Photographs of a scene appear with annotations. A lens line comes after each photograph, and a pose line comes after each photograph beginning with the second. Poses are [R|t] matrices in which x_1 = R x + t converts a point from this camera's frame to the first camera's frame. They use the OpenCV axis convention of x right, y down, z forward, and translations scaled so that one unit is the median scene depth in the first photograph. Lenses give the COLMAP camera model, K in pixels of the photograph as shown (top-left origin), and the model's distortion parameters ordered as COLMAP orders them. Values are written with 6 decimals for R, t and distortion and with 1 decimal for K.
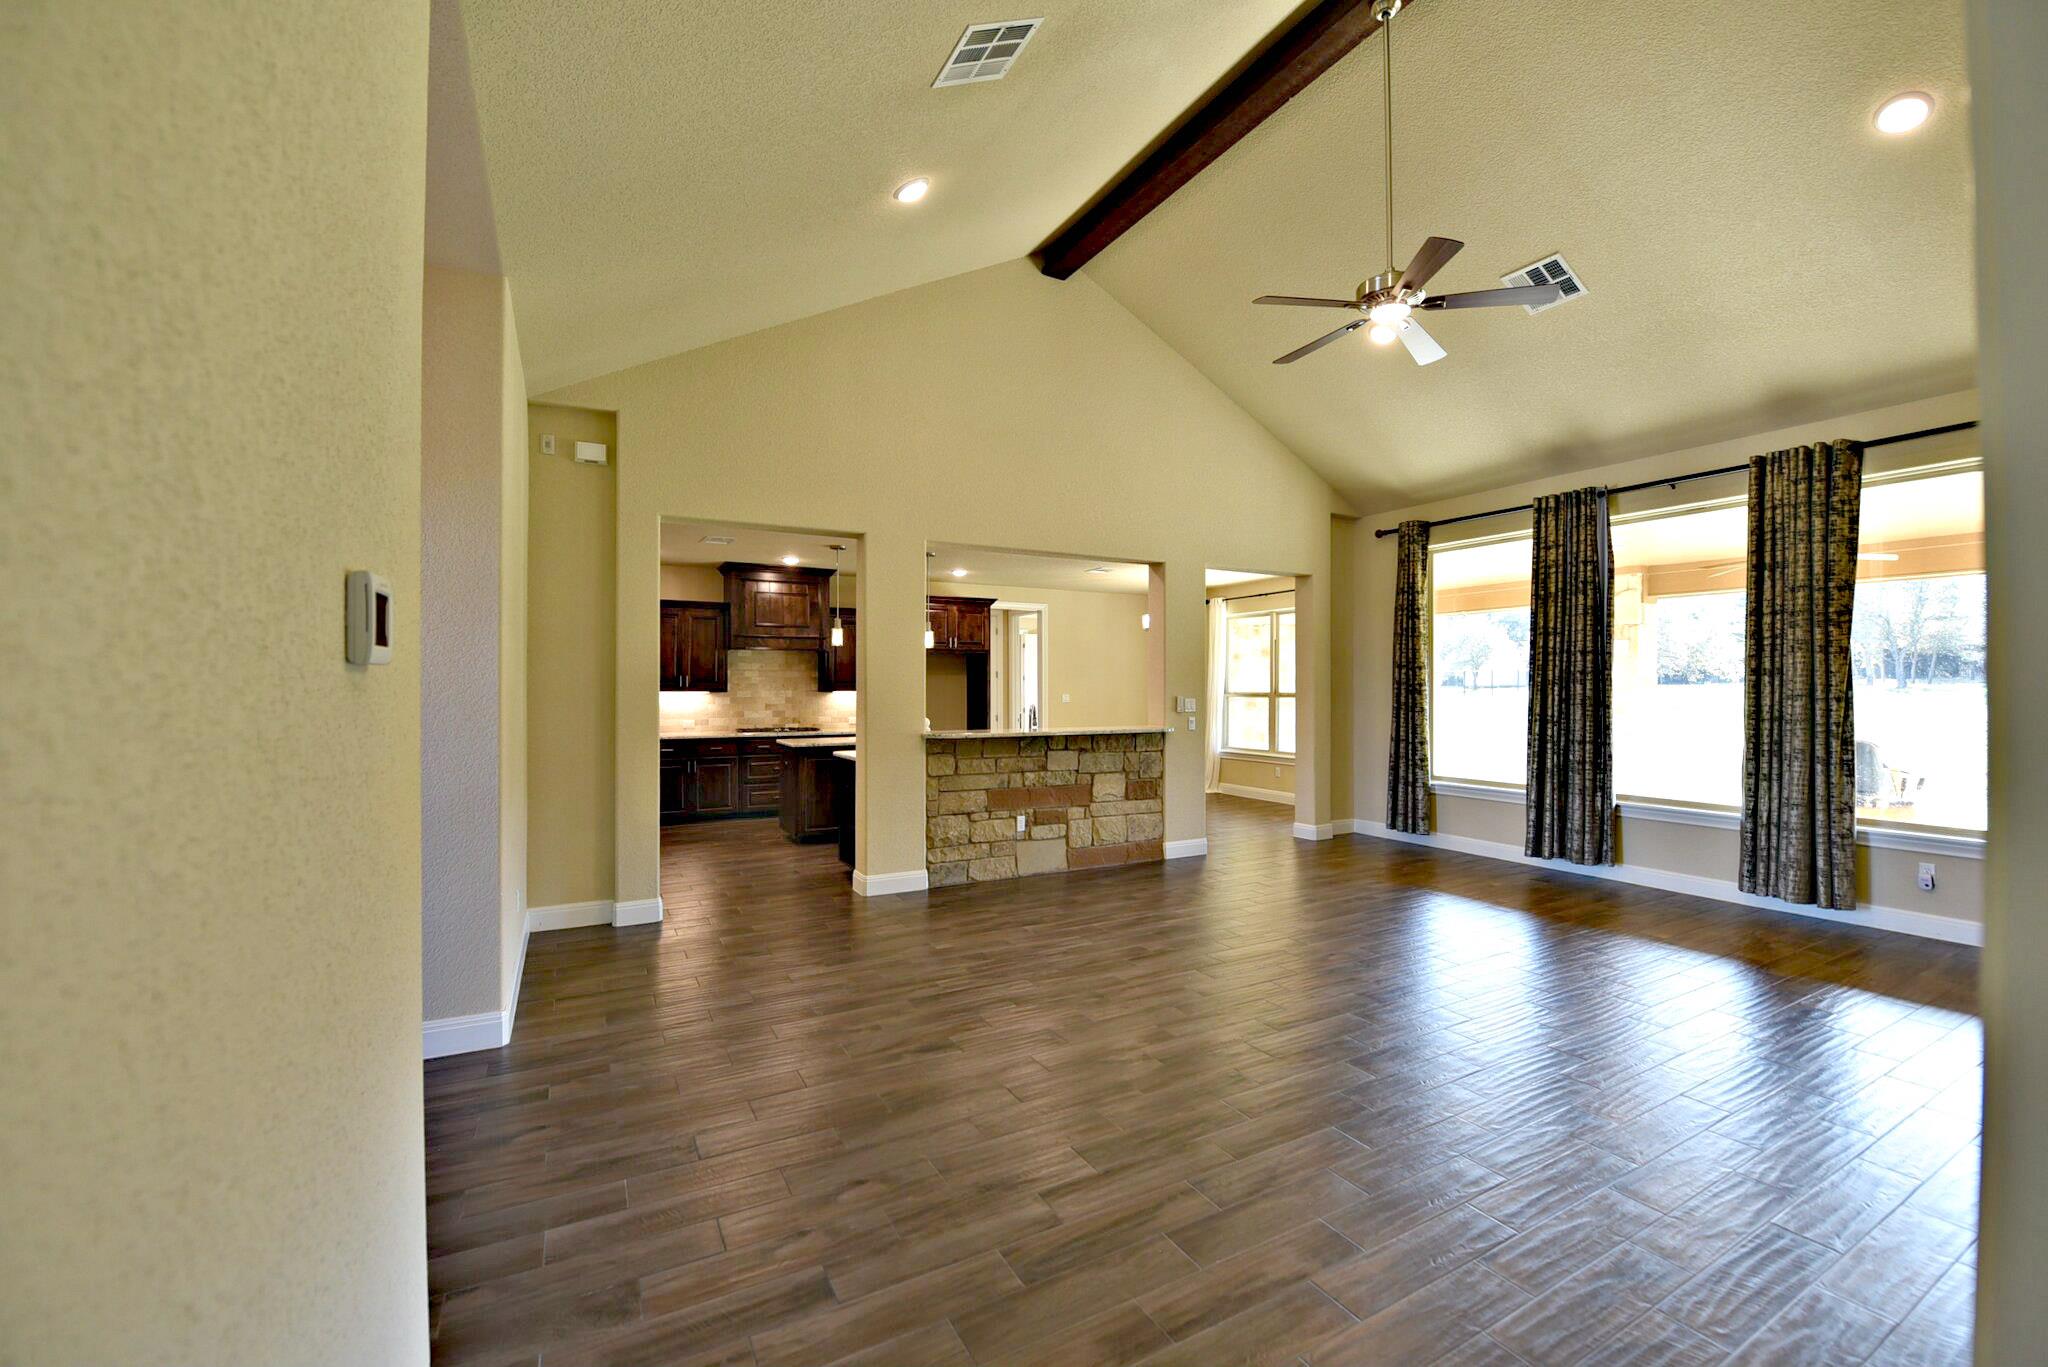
lens RADIAL K [[823.9, 0, 1042.6], [0, 823.9, 687.1], [0, 0, 1]] dist [-0.017326, -0.000219]
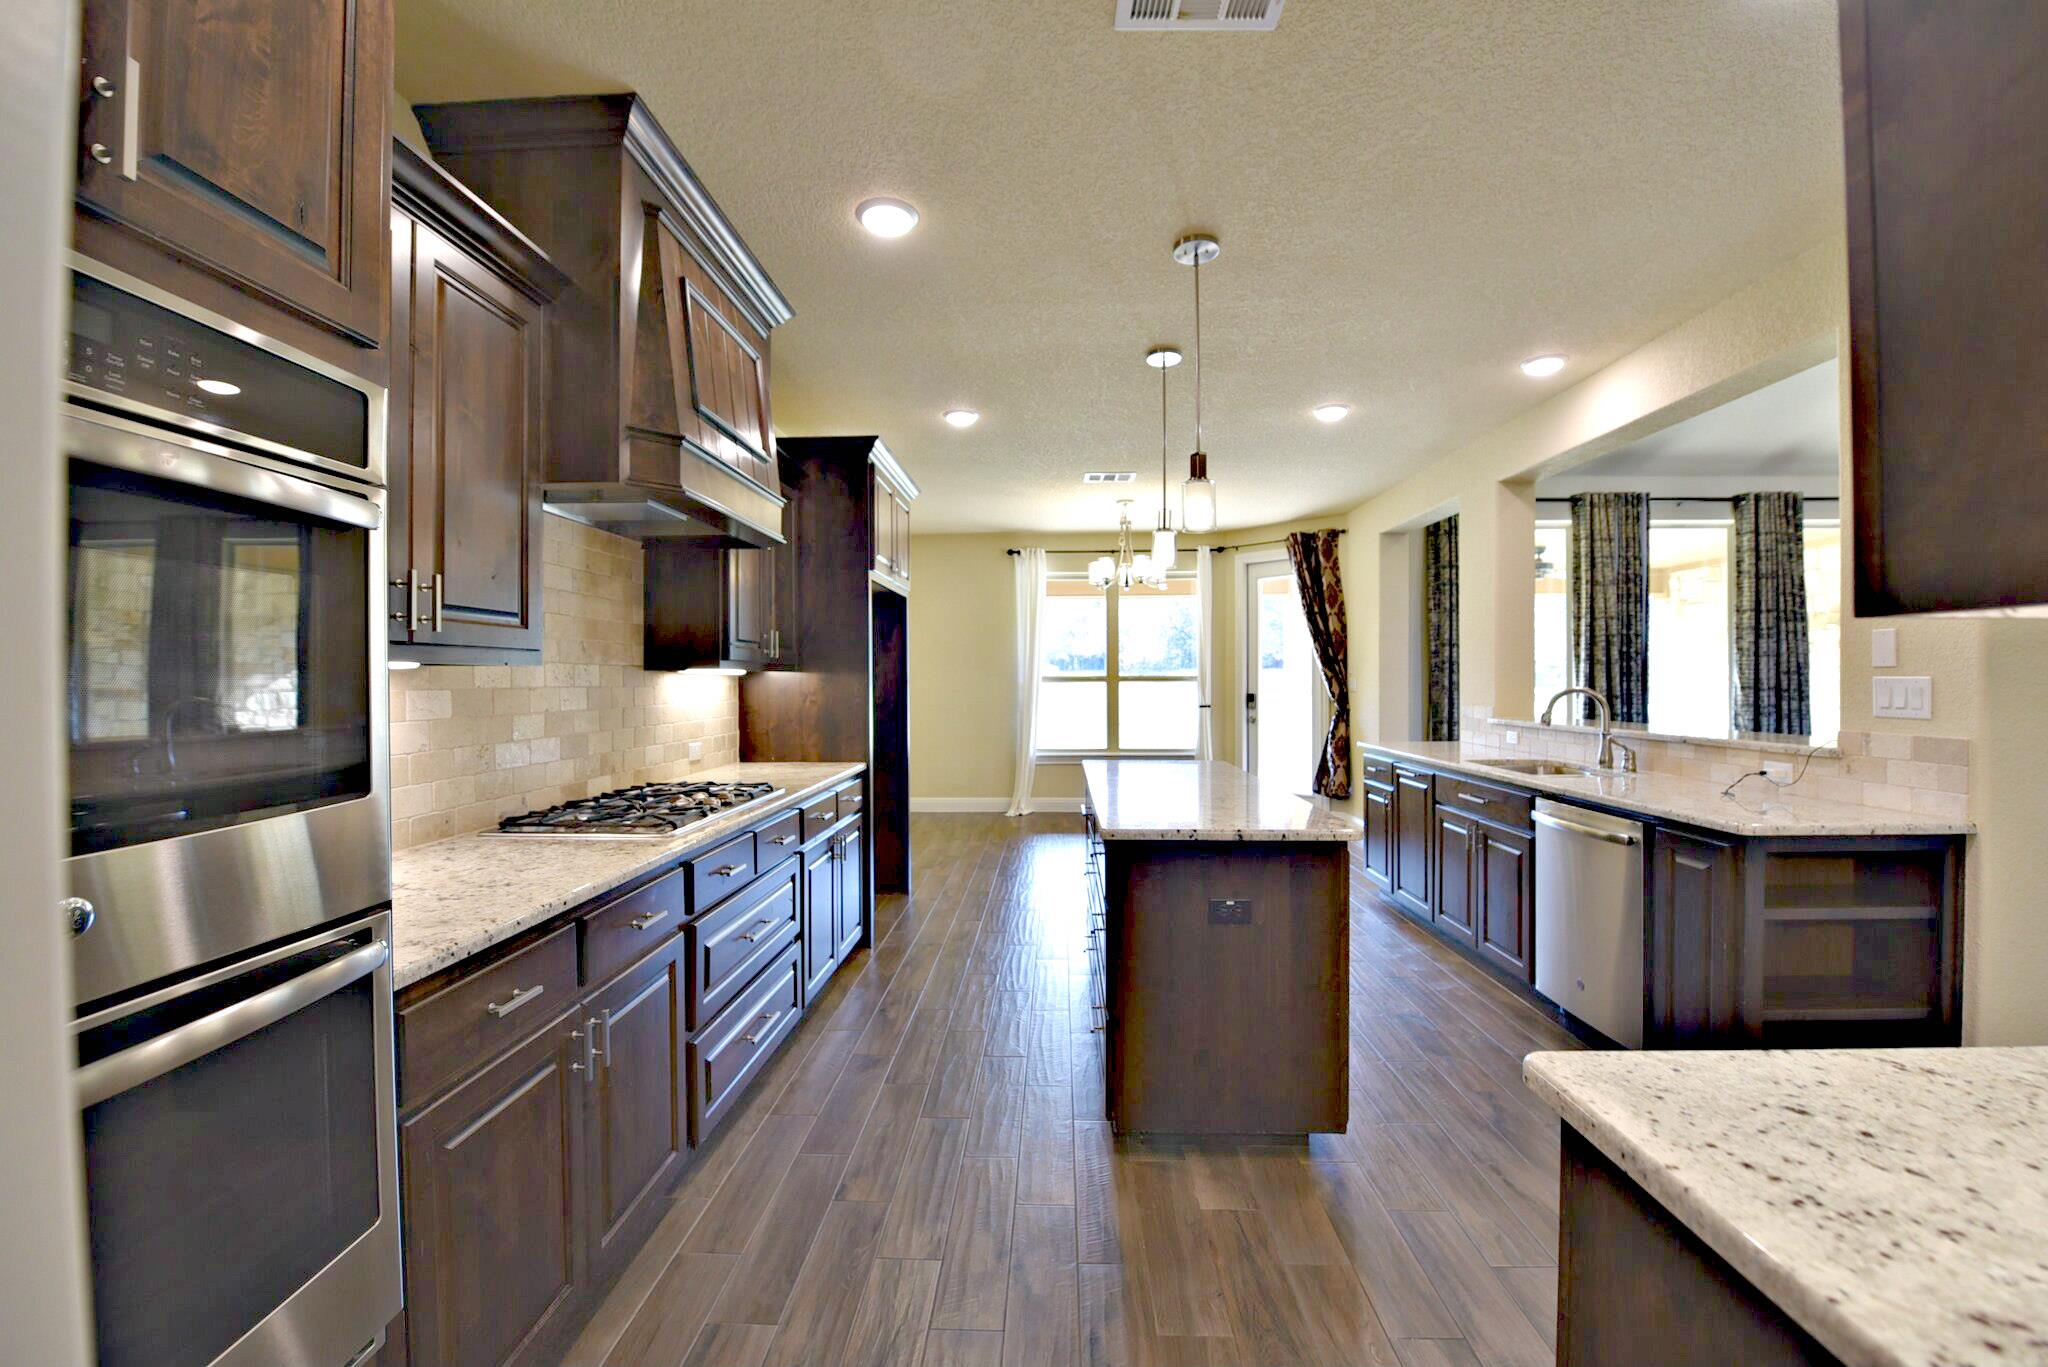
lens RADIAL K [[823.9, 0, 1039.1], [0, 823.9, 683.8], [0, 0, 1]] dist [-0.017326, -0.000219]
pose [[0.514265, -0.007579, 0.857598, -0.717814], [0.003762, 0.999971, 0.006582, 0.014466], [-0.857623, -0.000159, 0.514279, 1.078288]]
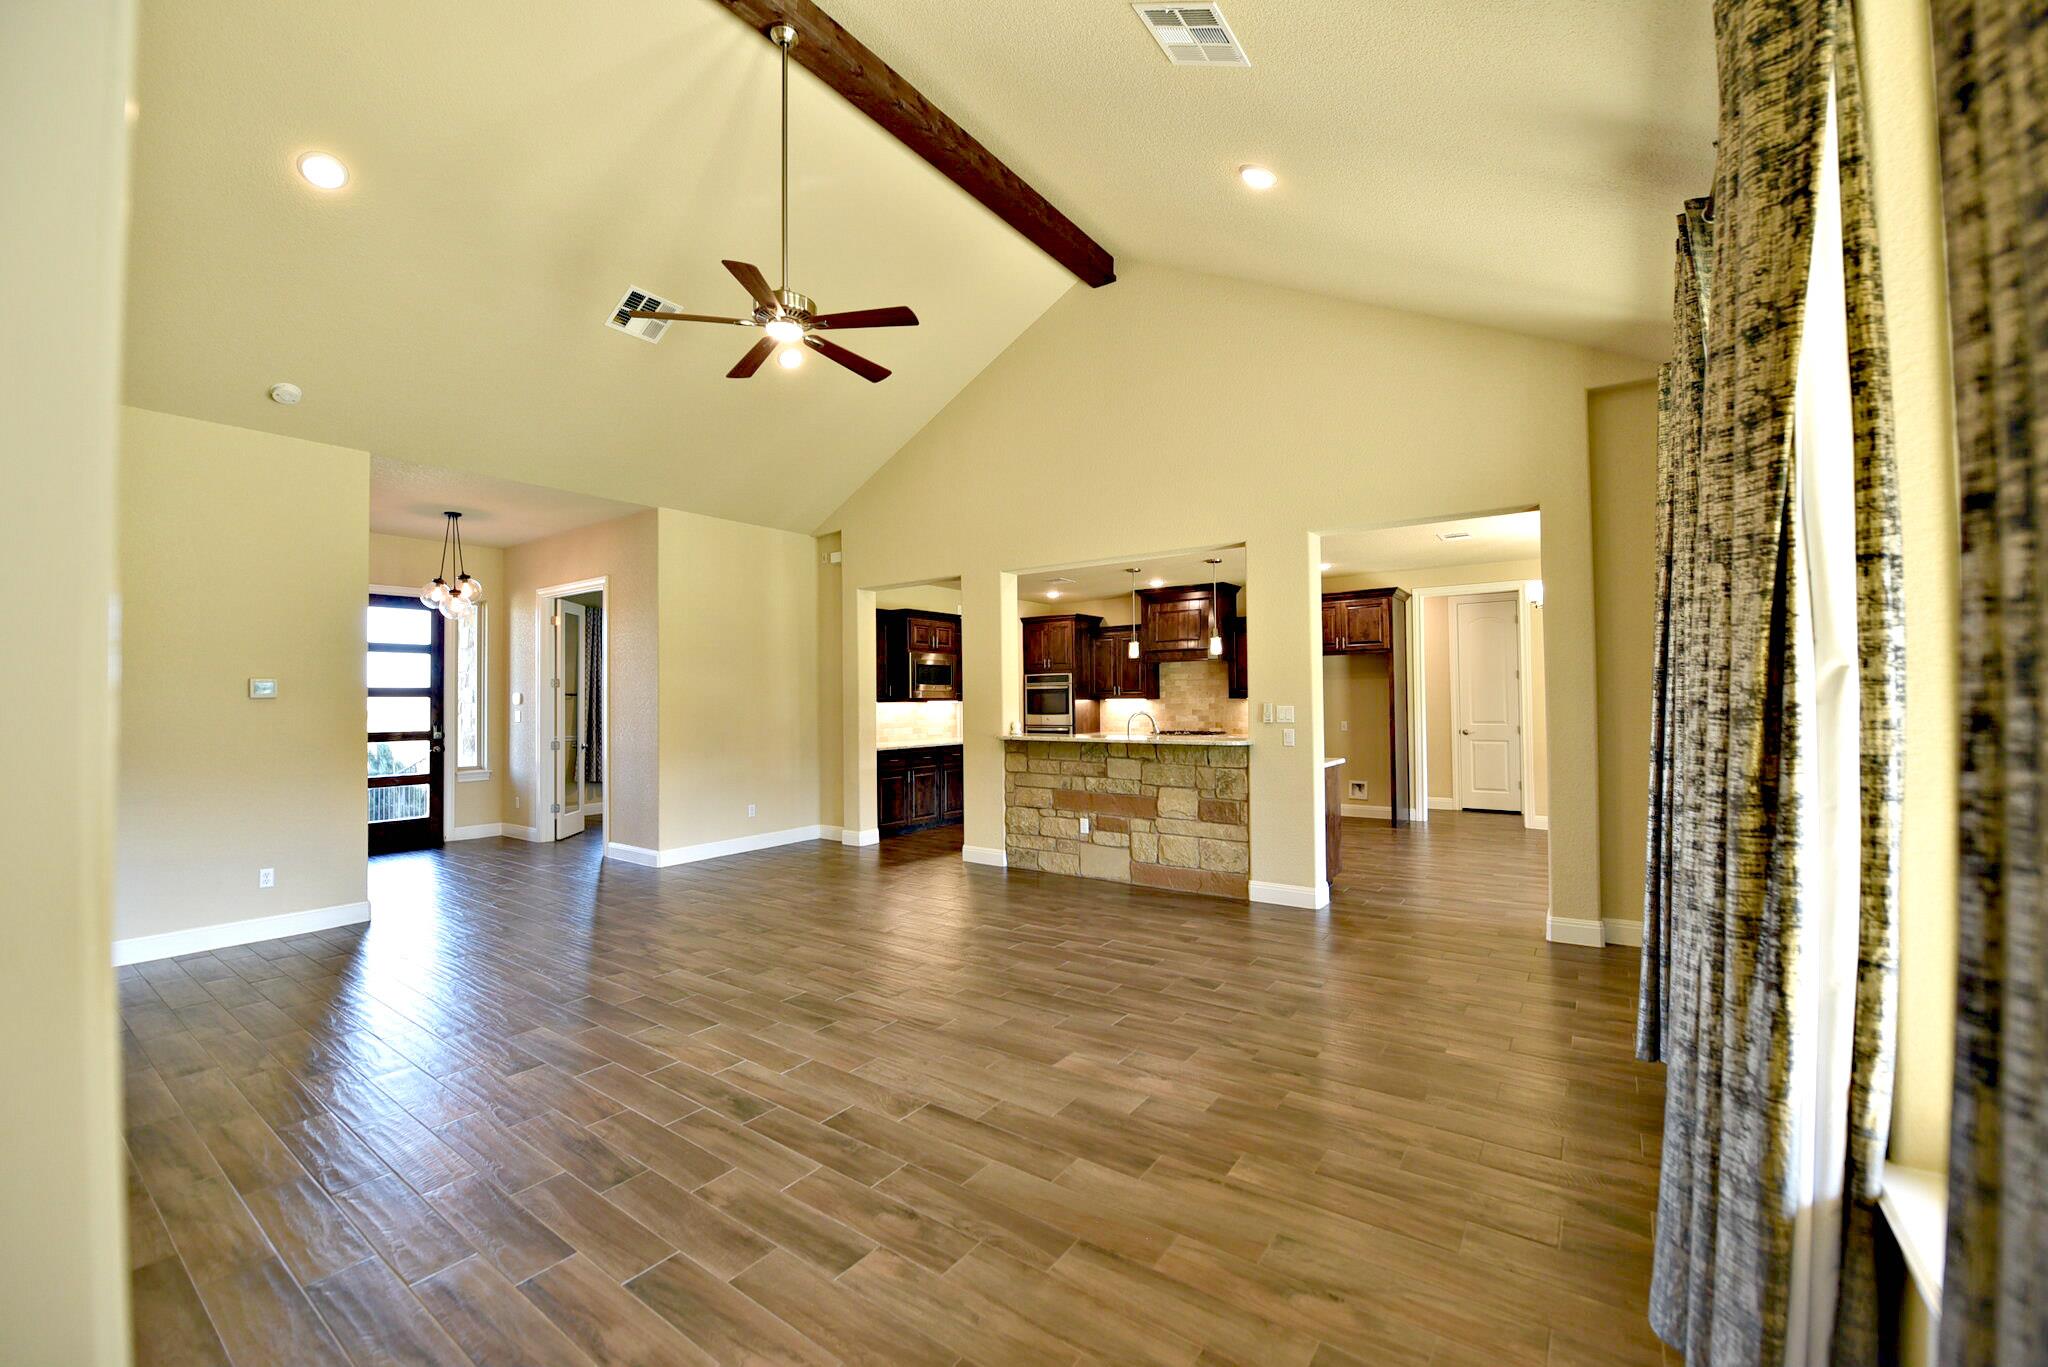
lens RADIAL K [[823.9, 0, 1036.7], [0, 823.9, 682.7], [0, 0, 1]] dist [-0.017326, -0.000219]
pose [[0.436712, -0.021898, -0.899335, 0.856665], [0.011533, 0.999758, -0.018743, 0.003919], [0.899528, -0.002187, 0.436859, 0.478519]]
